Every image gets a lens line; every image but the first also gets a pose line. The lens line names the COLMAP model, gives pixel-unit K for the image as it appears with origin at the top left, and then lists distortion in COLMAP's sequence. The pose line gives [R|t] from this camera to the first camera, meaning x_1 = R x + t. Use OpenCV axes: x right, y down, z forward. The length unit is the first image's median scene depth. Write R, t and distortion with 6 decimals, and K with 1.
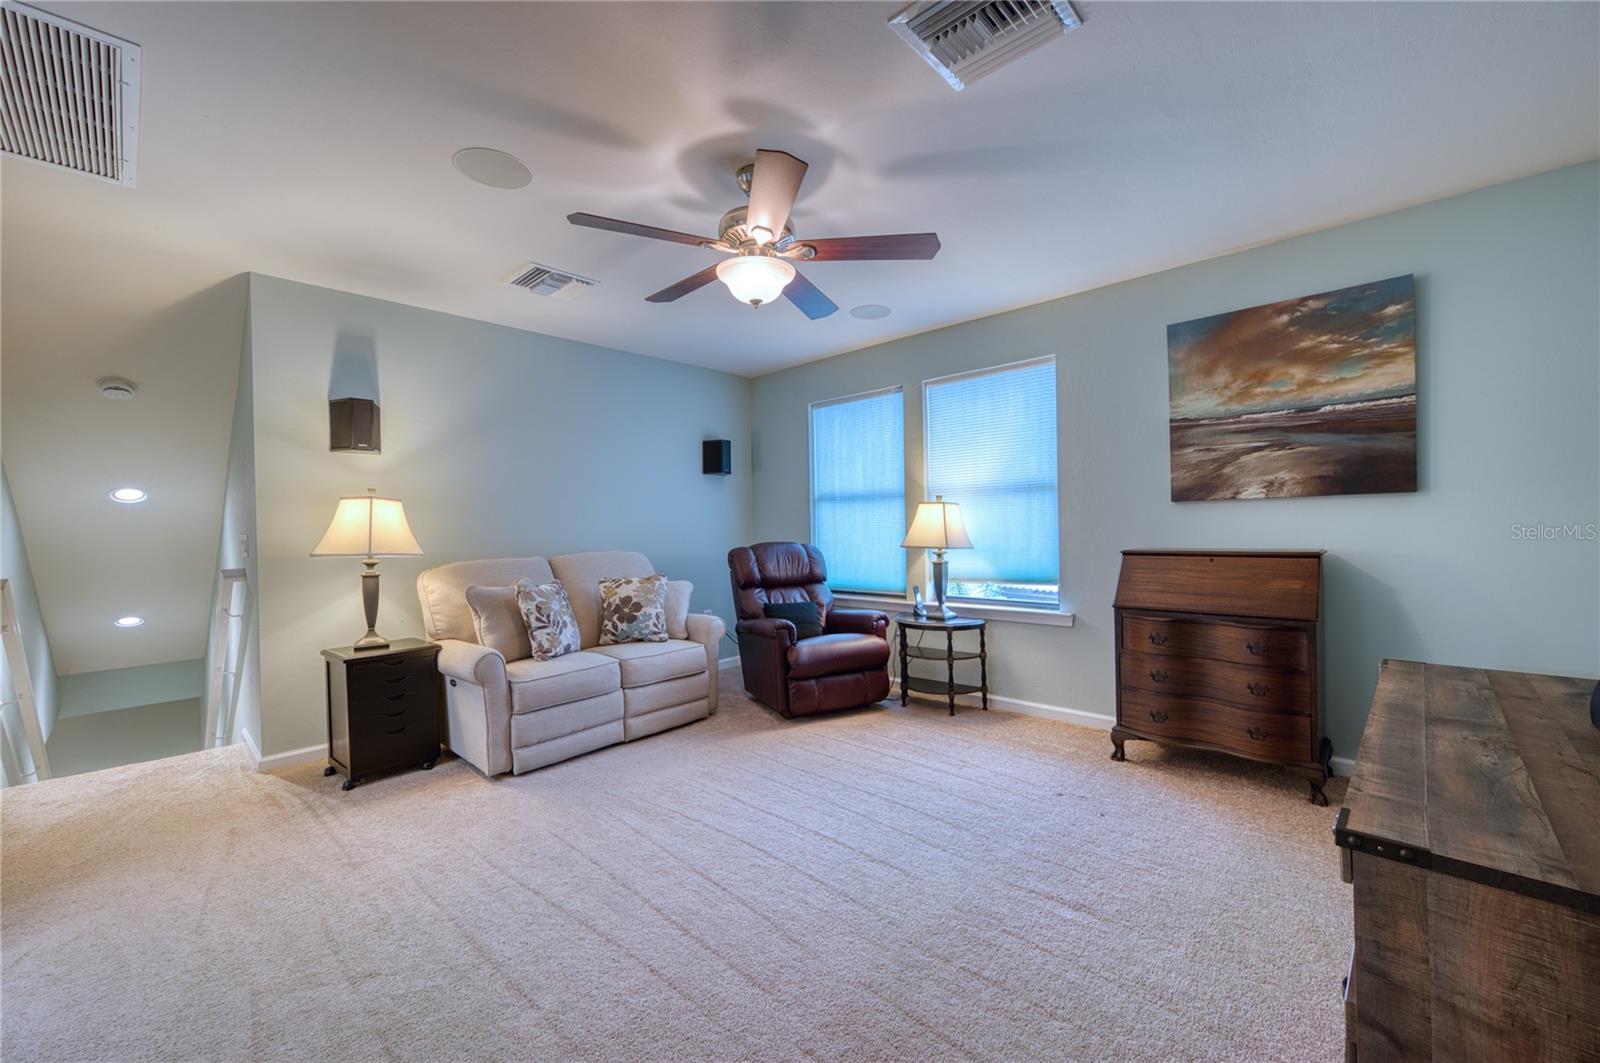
lens RADIAL K [[628.7, 0, 799.1], [0, 628.7, 528.5], [0, 0, 1]] dist [-0.002102, 0.004097]
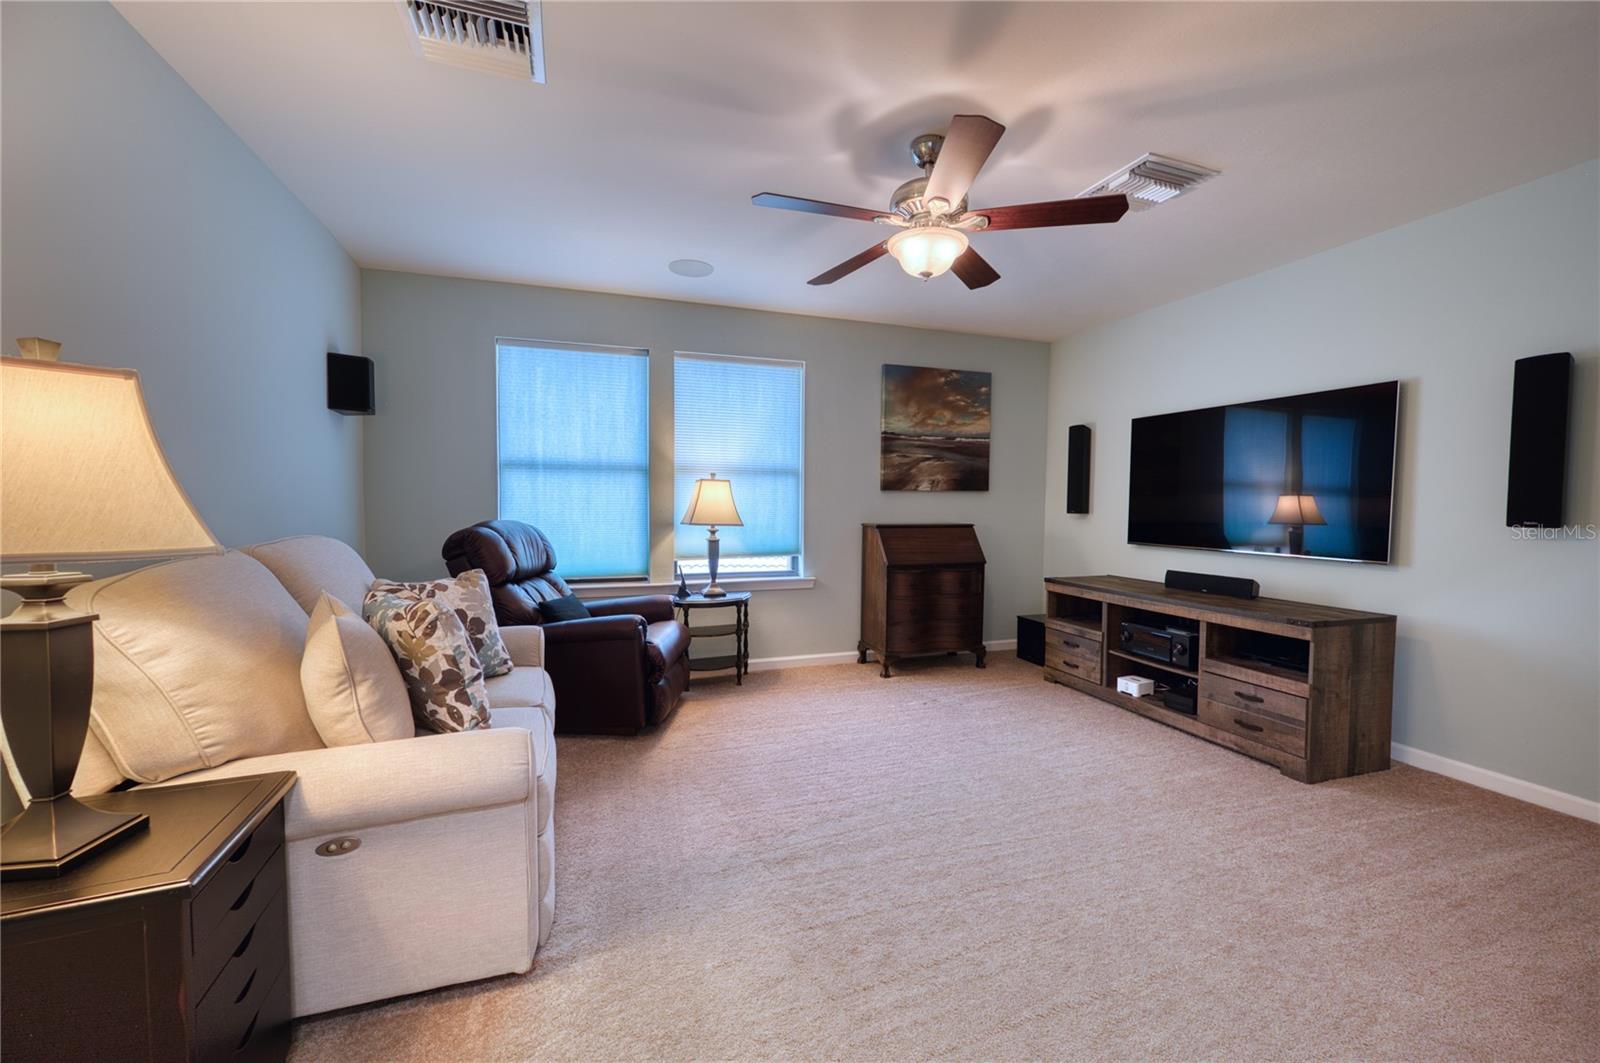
lens RADIAL K [[632.2, 0, 796.7], [0, 632.2, 529.8], [0, 0, 1]] dist [-0.002232, -0.000200]
pose [[0.465777, -0.014473, 0.884784, -0.736771], [-0.012155, 0.999667, 0.022751, 0.016065], [-0.884818, -0.021352, 0.465446, 0.497298]]
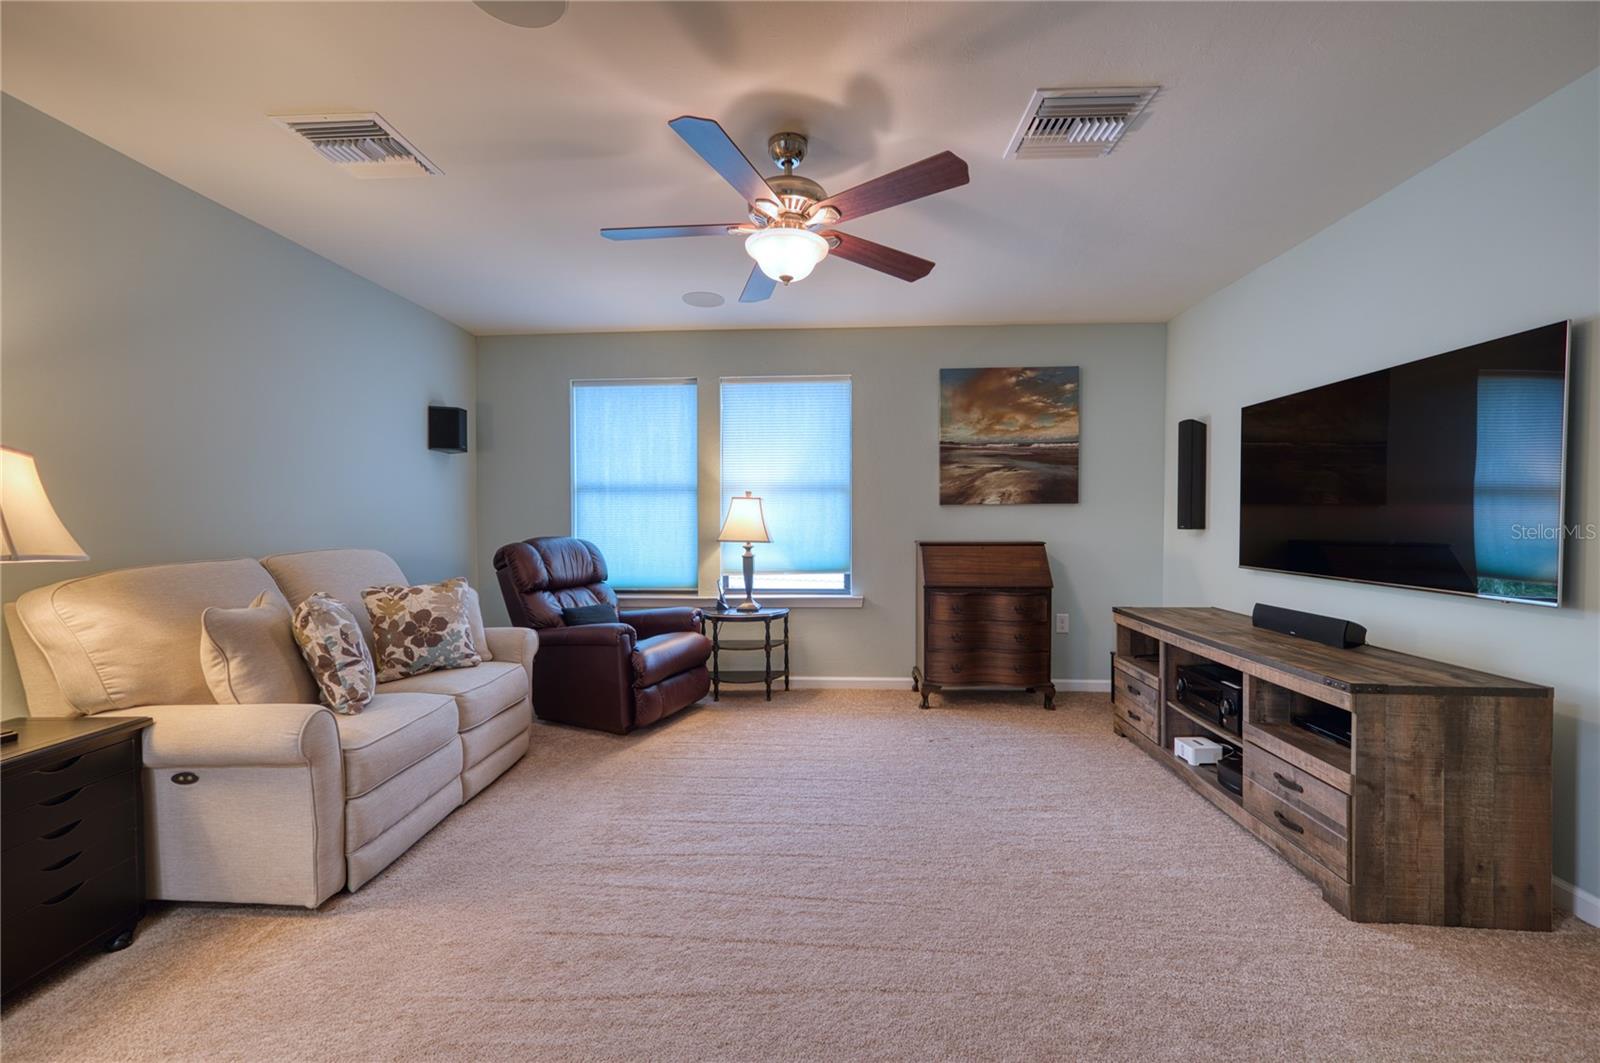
lens RADIAL K [[630.7, 0, 796.1], [0, 630.7, 530.9], [0, 0, 1]] dist [-0.000705, 0.000469]
pose [[0.766894, 0.005987, 0.641746, -0.464456], [-0.009508, 0.999953, 0.002033, 0.011544], [-0.641704, -0.007661, 0.766914, 0.184795]]
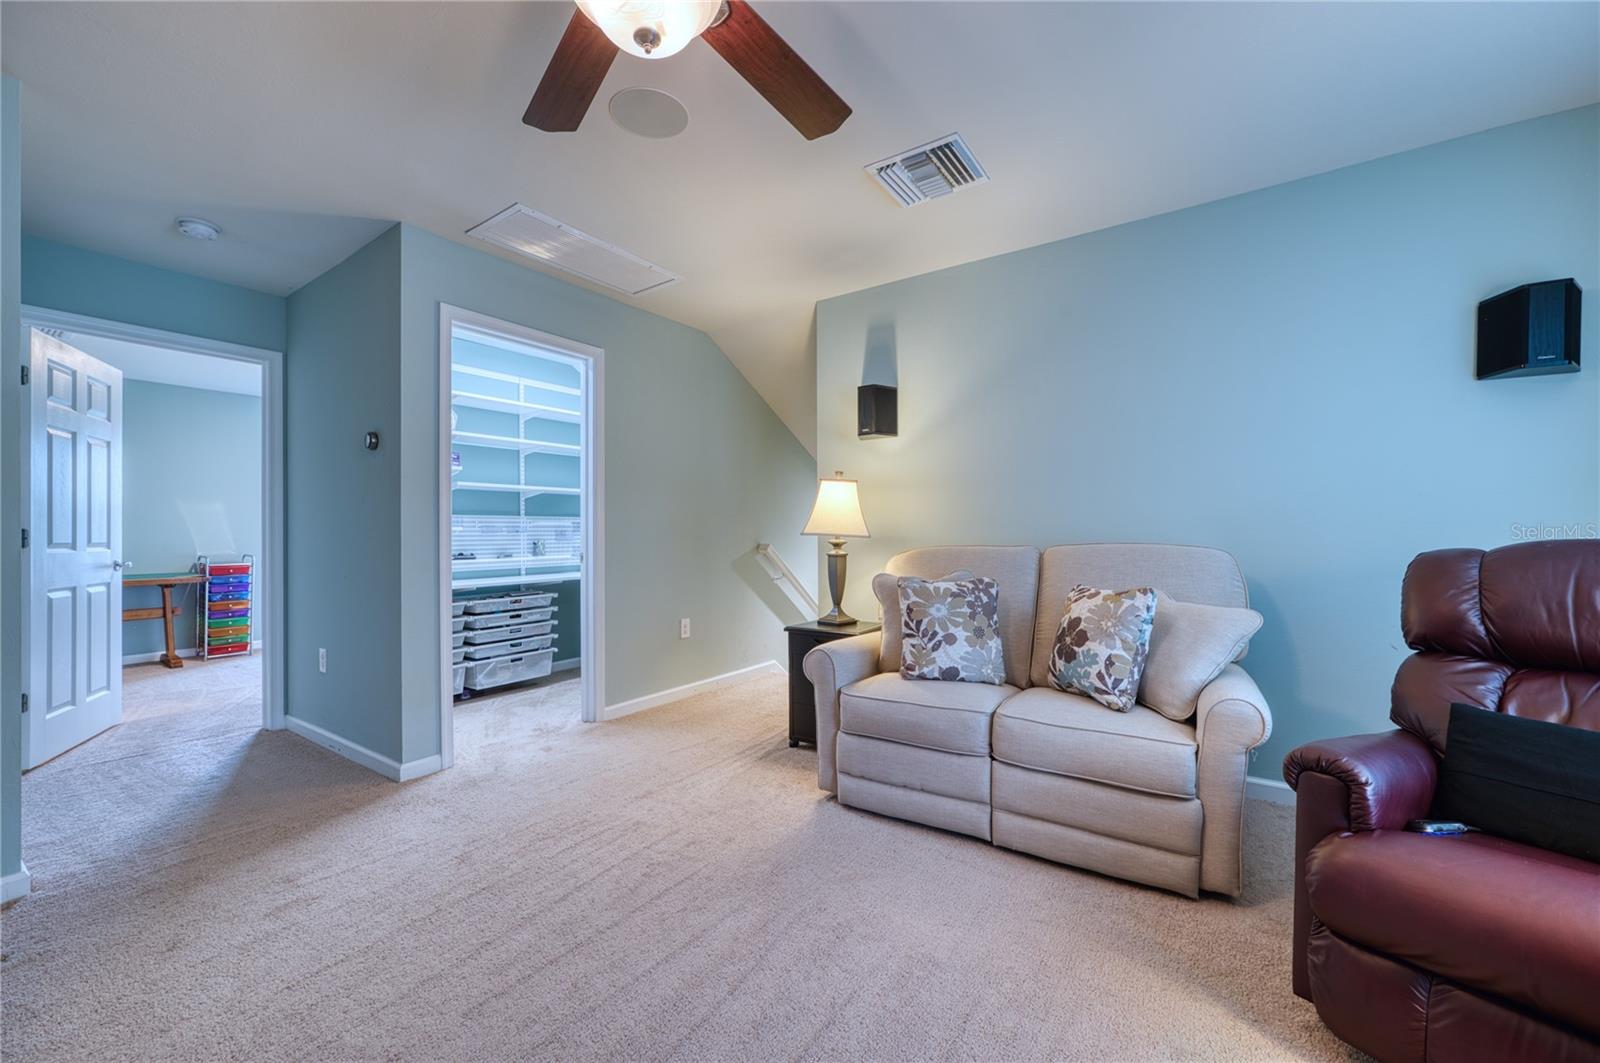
lens RADIAL K [[630.7, 0, 796.1], [0, 630.7, 530.9], [0, 0, 1]] dist [-0.000705, 0.000469]
pose [[0.148069, 0.016019, -0.988847, 0.319366], [-0.001256, 0.999871, 0.016010, 0.017482], [0.988976, -0.001128, 0.148070, 0.729952]]
